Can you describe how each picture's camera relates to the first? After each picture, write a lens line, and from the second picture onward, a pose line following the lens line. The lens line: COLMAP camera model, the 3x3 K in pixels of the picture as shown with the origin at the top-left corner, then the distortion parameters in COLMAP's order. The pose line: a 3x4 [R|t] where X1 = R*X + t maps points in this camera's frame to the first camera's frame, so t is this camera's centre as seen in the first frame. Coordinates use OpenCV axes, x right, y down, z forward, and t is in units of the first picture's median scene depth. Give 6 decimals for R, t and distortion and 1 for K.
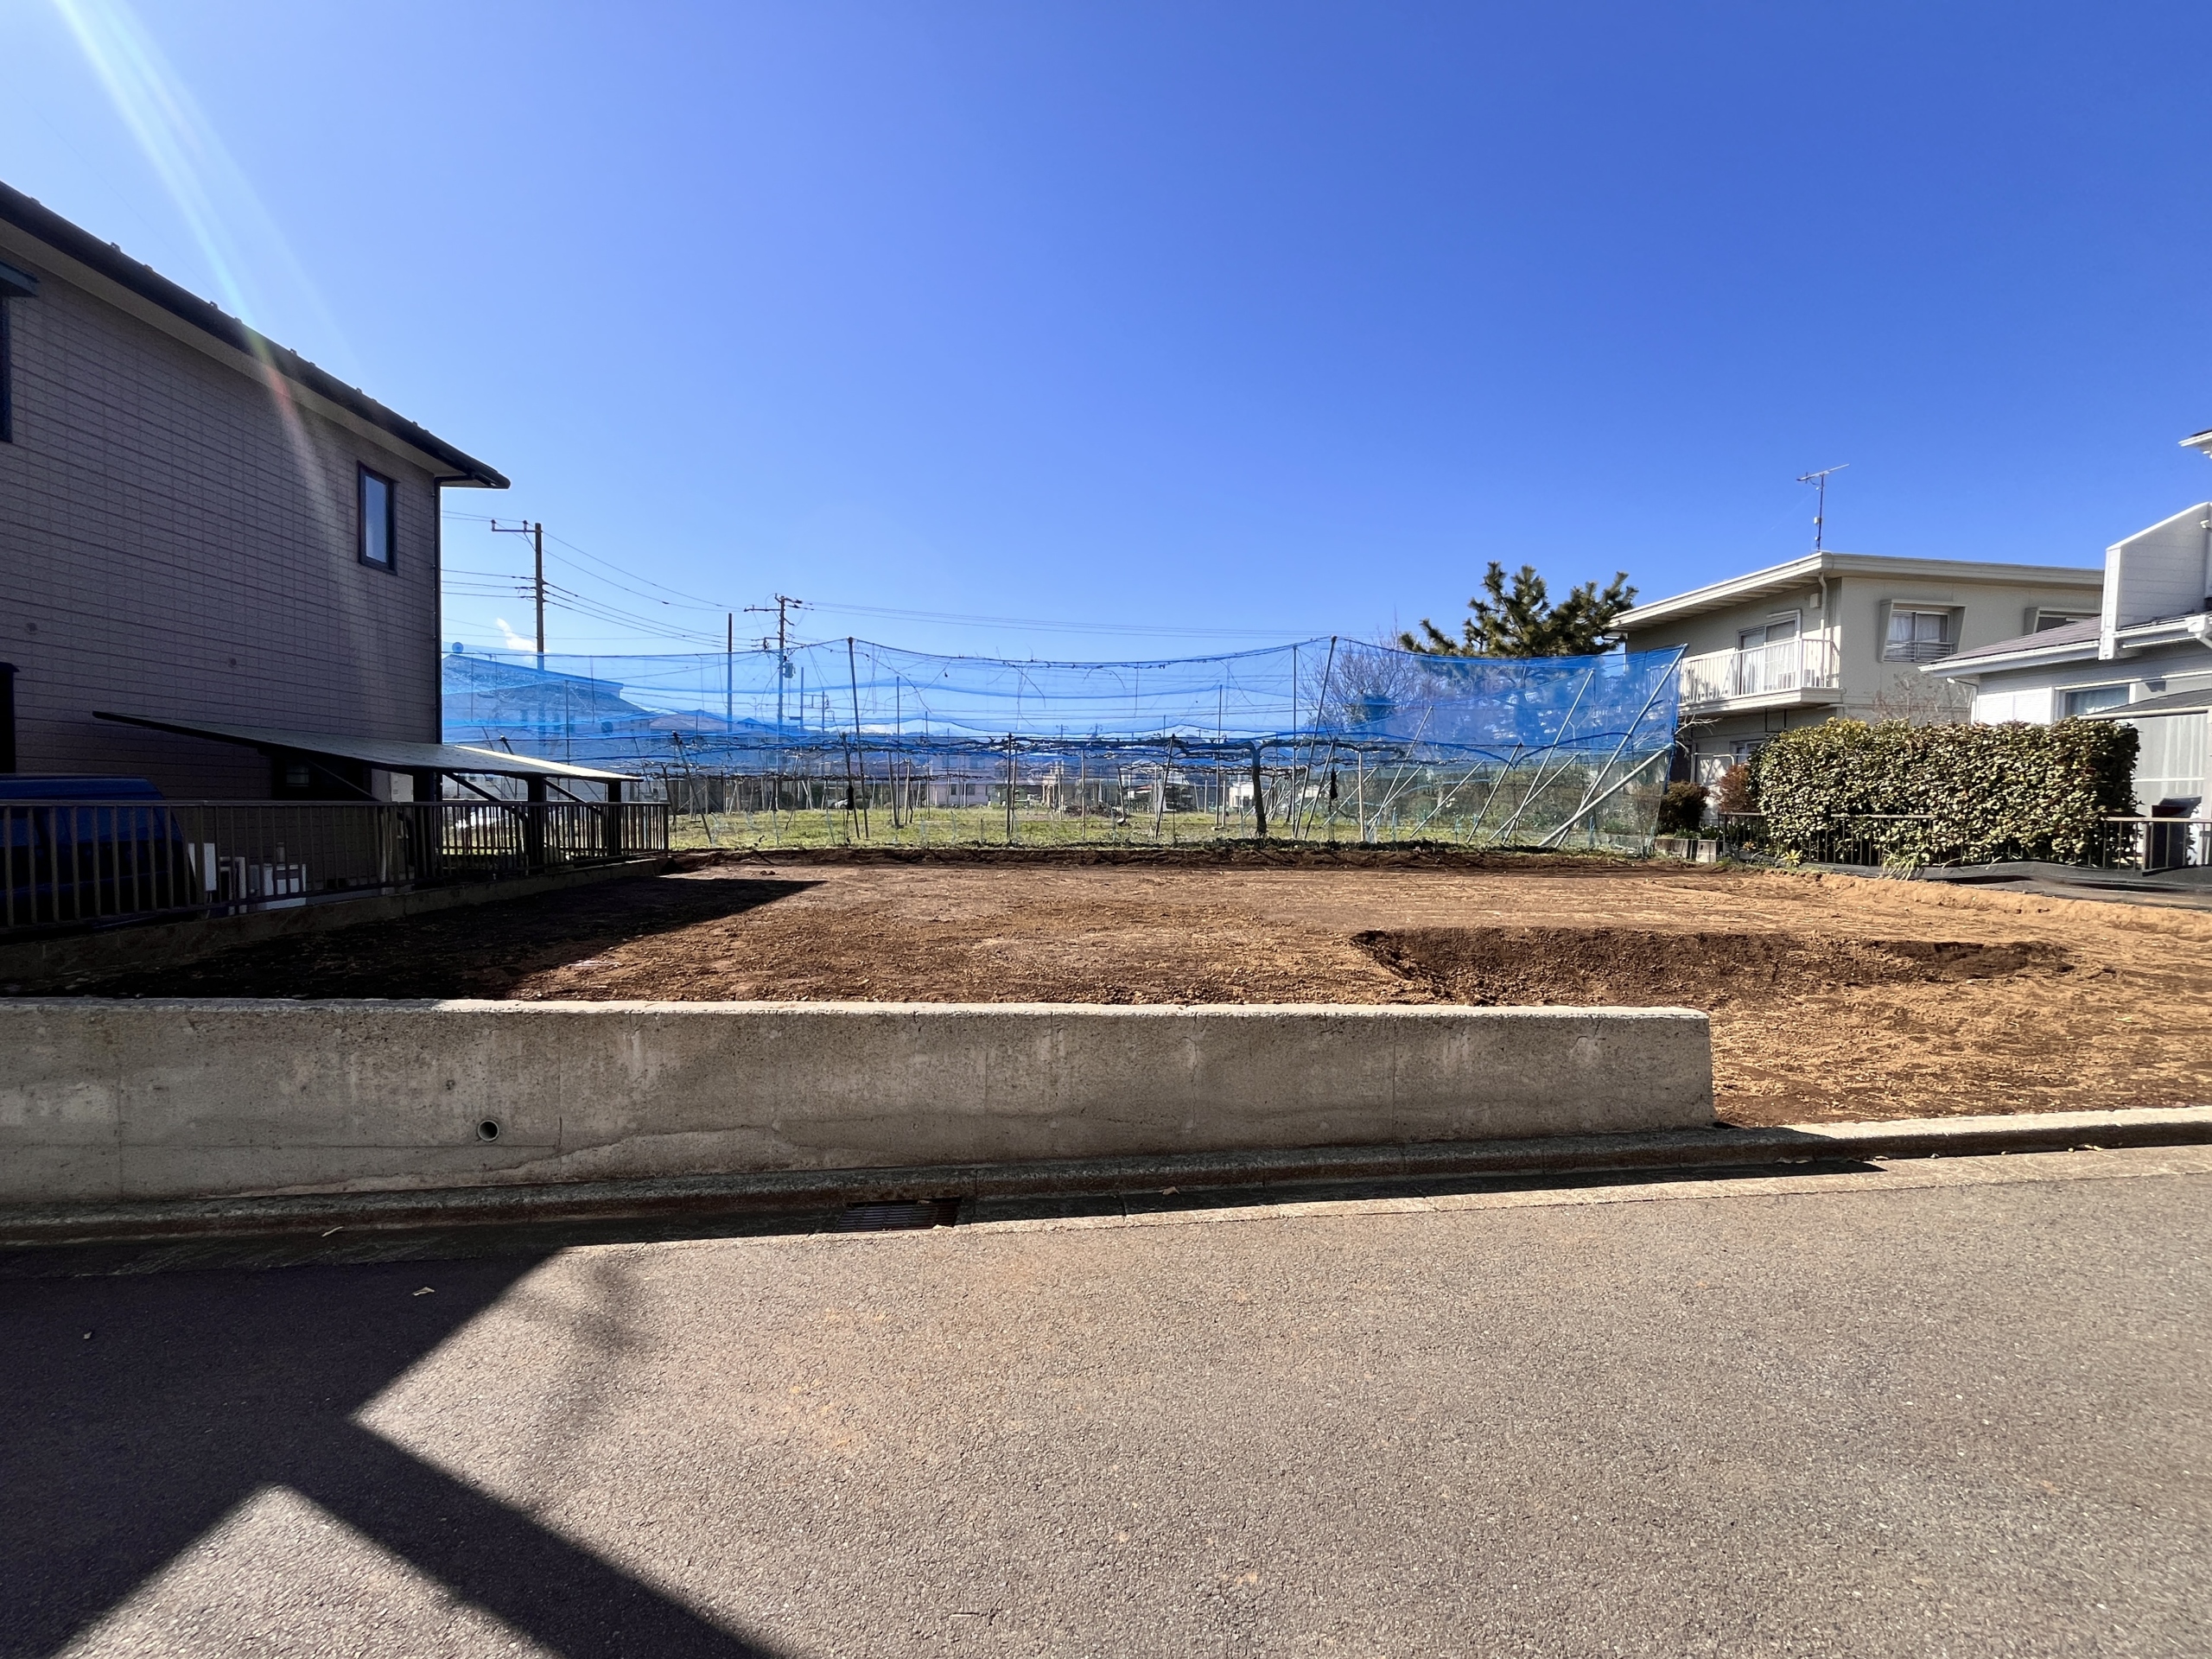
lens RADIAL K [[894.5, 0, 1105.6], [0, 894.5, 841.9], [0, 0, 1]] dist [-0.002508, -0.000026]
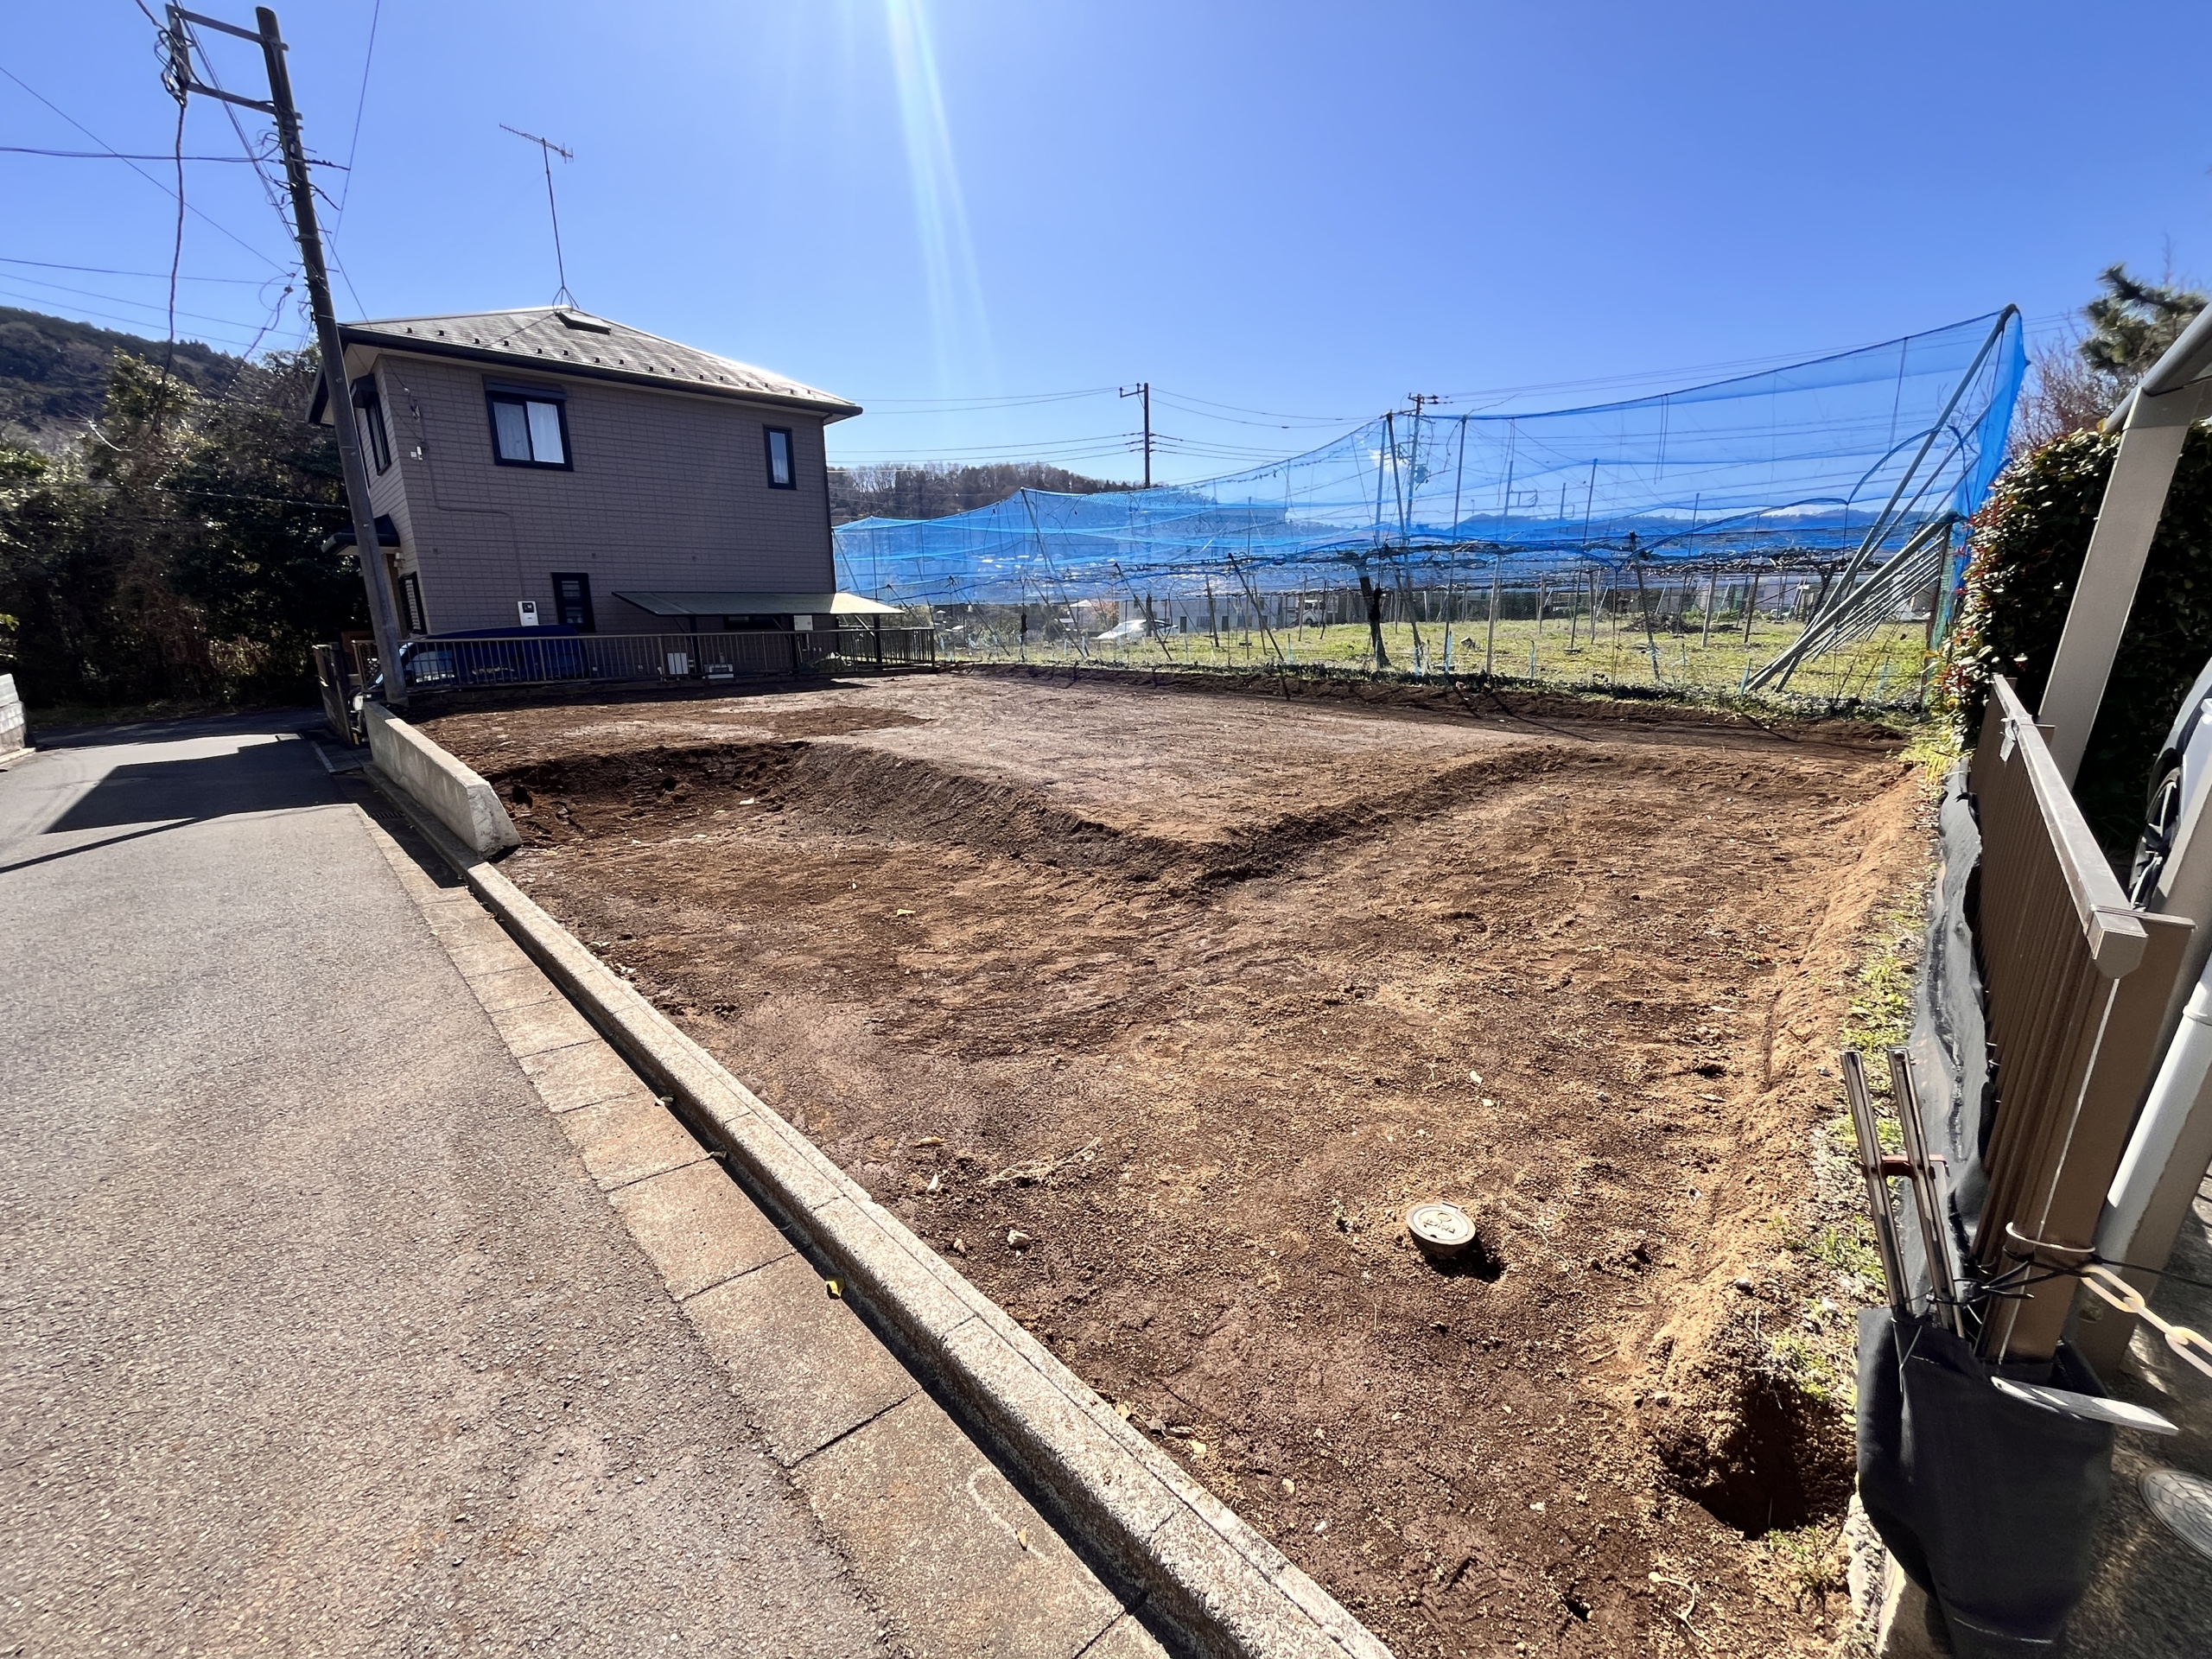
lens RADIAL K [[894.5, 0, 1104.9], [0, 894.5, 834.0], [0, 0, 1]] dist [-0.002508, -0.000026]
pose [[0.643575, 0.170884, -0.746063, 0.464864], [-0.017108, 0.977726, 0.209188, -0.013567], [0.765192, -0.121865, 0.632163, 0.150626]]
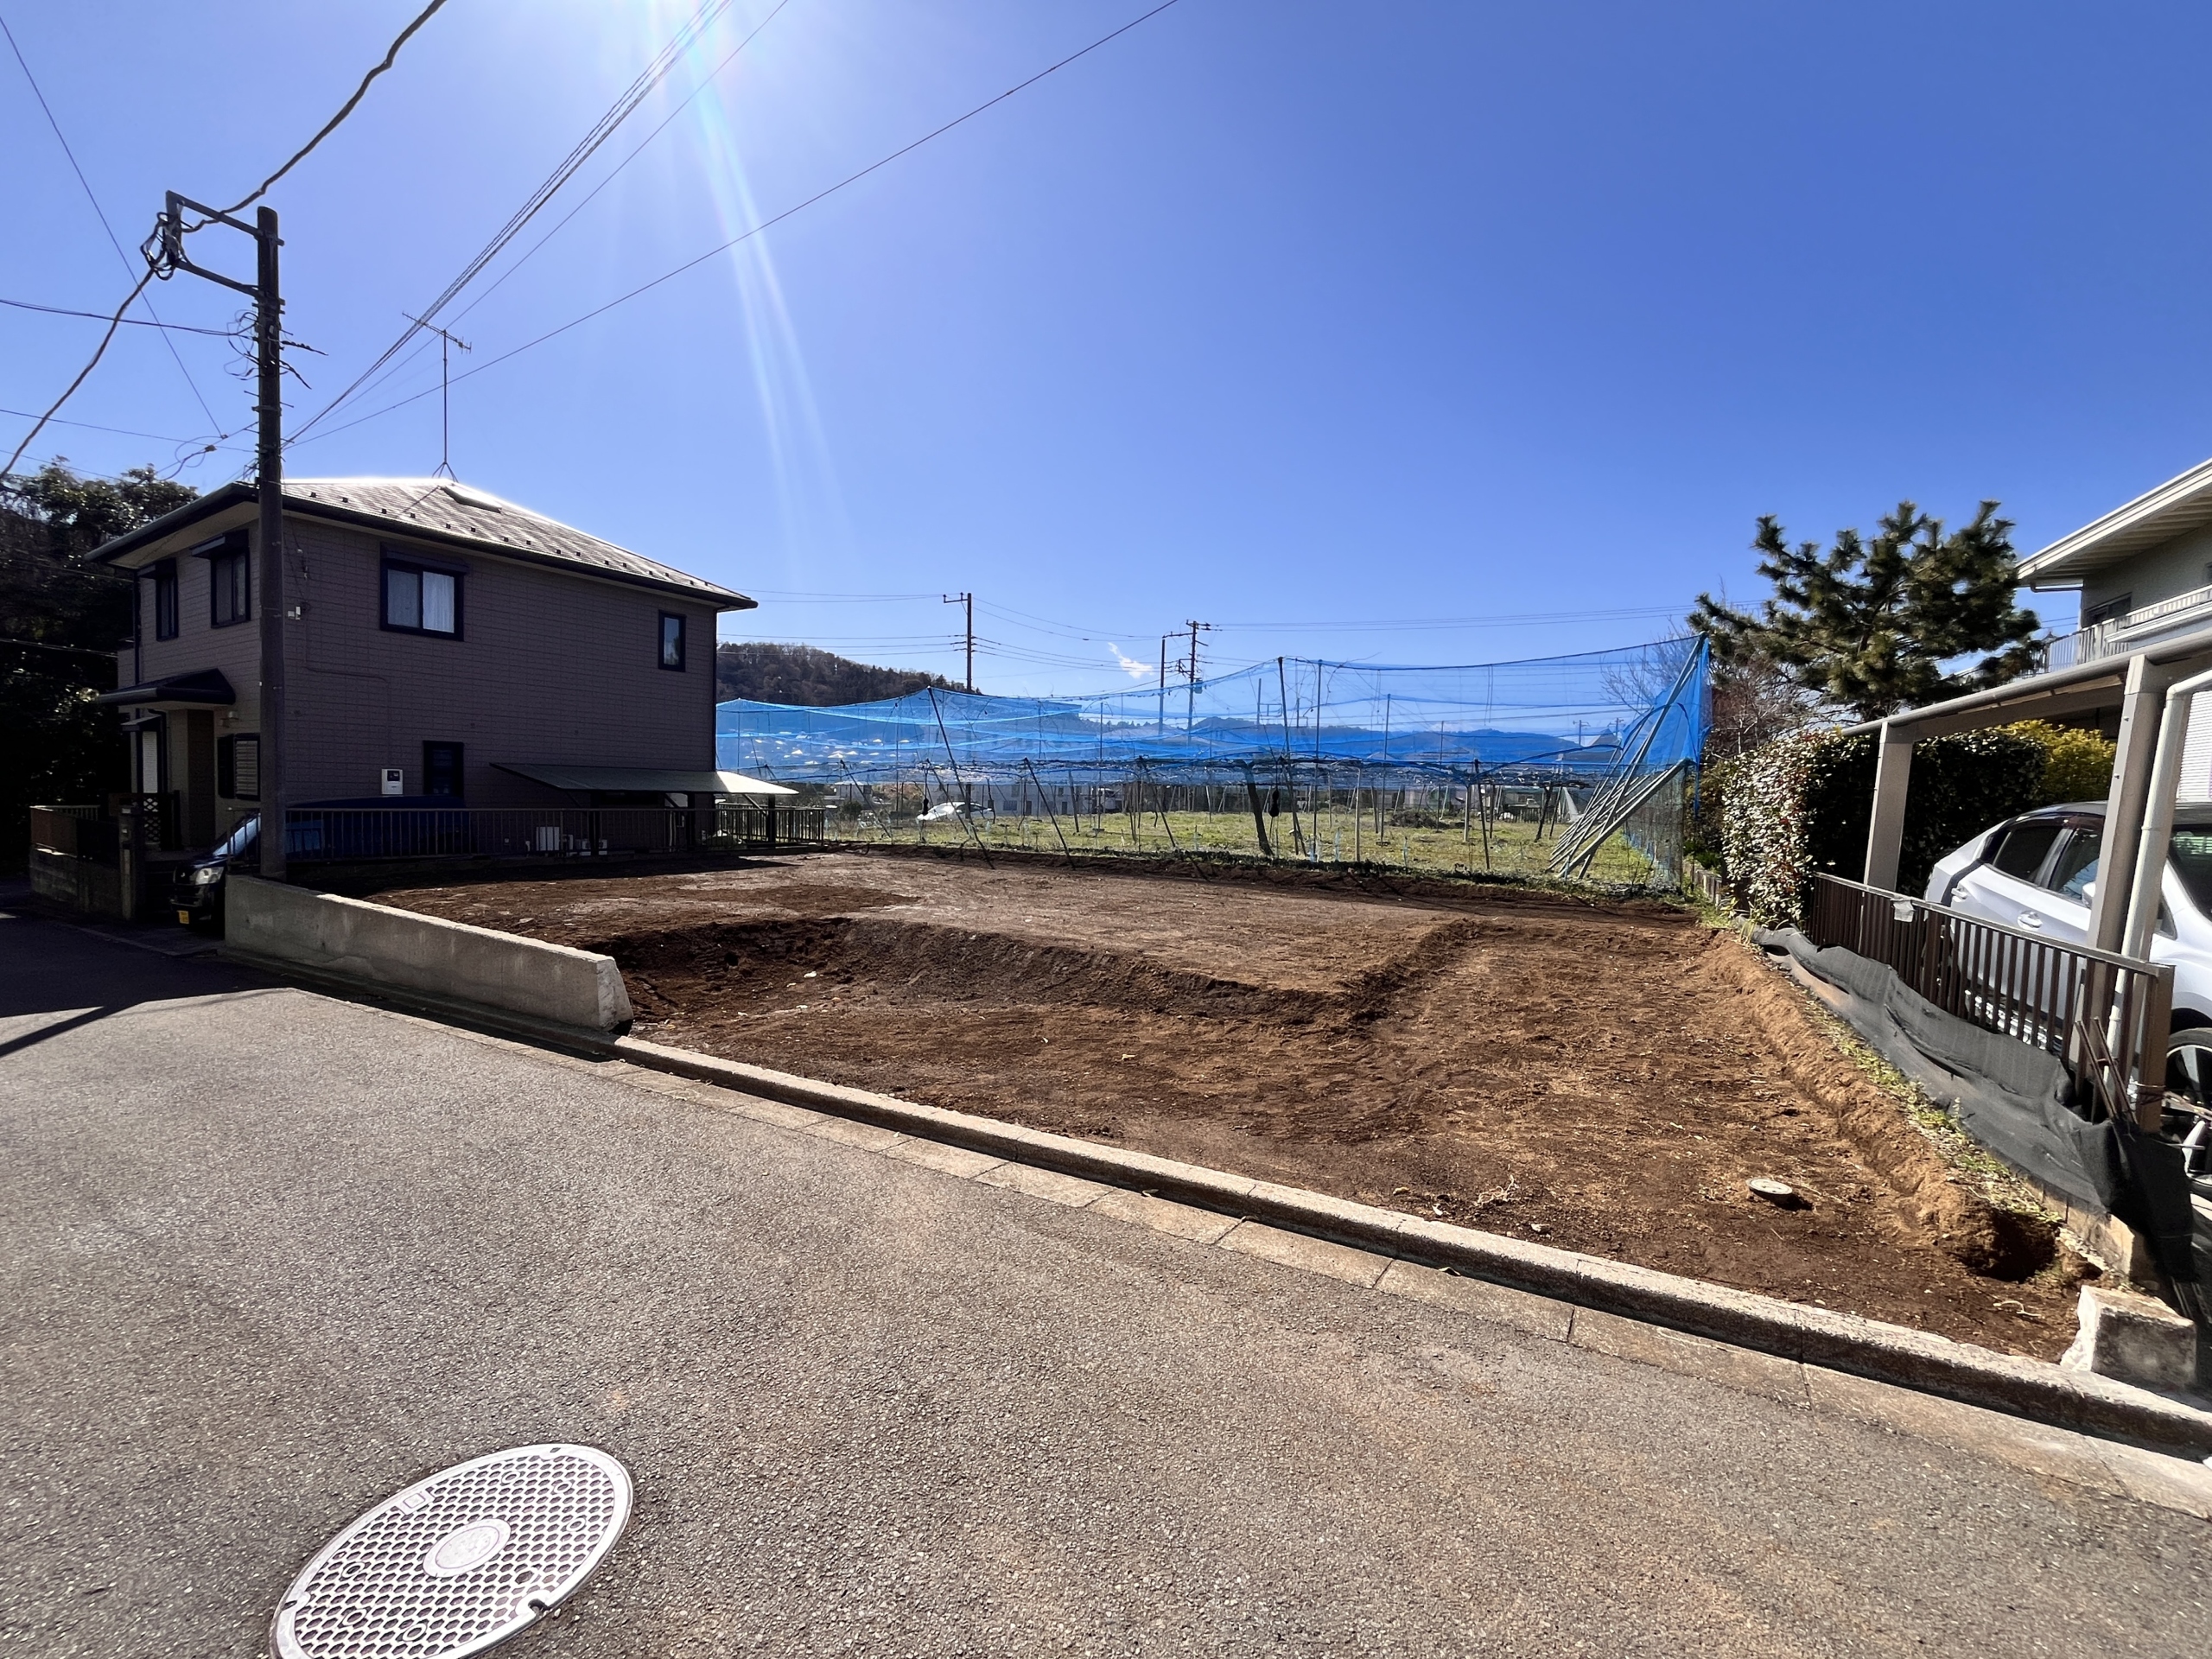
lens RADIAL K [[894.5, 0, 1104.4], [0, 894.5, 835.0], [0, 0, 1]] dist [-0.002508, -0.000026]
pose [[0.820073, 0.036793, -0.571075, 0.417646], [-0.041215, 0.999137, 0.005186, -0.014578], [0.570772, 0.019284, 0.820882, 0.031940]]
